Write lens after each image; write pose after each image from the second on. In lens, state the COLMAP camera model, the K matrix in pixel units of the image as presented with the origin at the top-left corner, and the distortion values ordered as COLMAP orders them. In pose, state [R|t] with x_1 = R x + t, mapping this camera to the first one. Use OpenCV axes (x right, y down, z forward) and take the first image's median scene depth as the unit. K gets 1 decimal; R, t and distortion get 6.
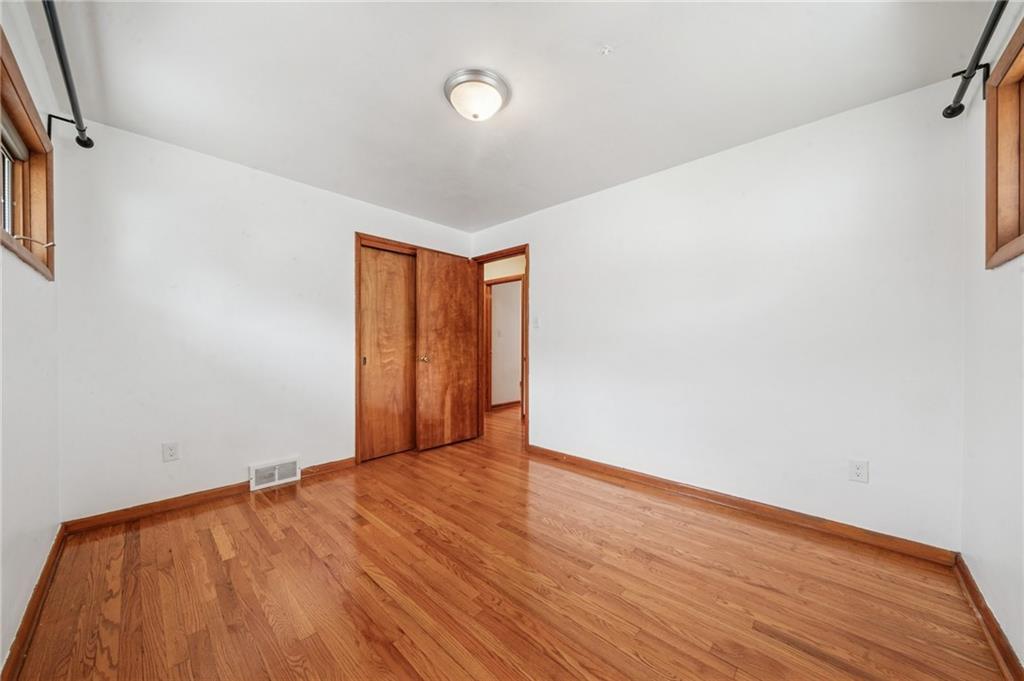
lens RADIAL K [[354.1, 0, 512.0], [0, 354.1, 340.5], [0, 0, 1]] dist [-0.000111, -0.000006]
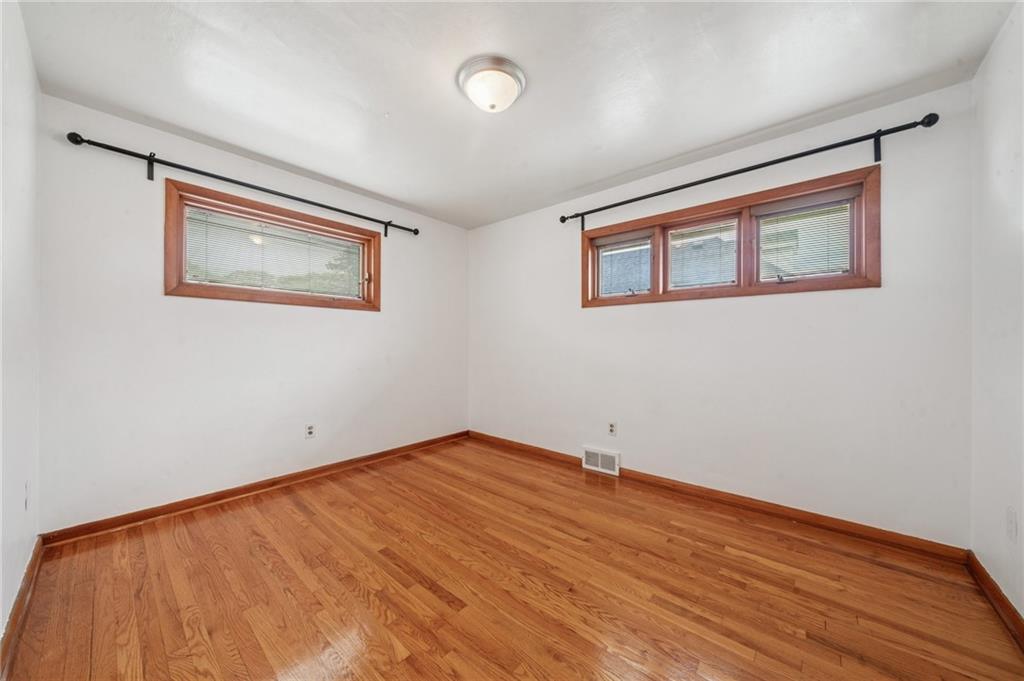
lens RADIAL K [[369.2, 0, 512.0], [0, 369.2, 340.5], [0, 0, 1]] dist [0.000019, 0.000010]
pose [[-0.999010, -0.002044, -0.044440, -0.113336], [-0.001247, 0.999838, -0.017950, 0.020175], [0.044470, -0.017876, -0.998851, 2.005731]]
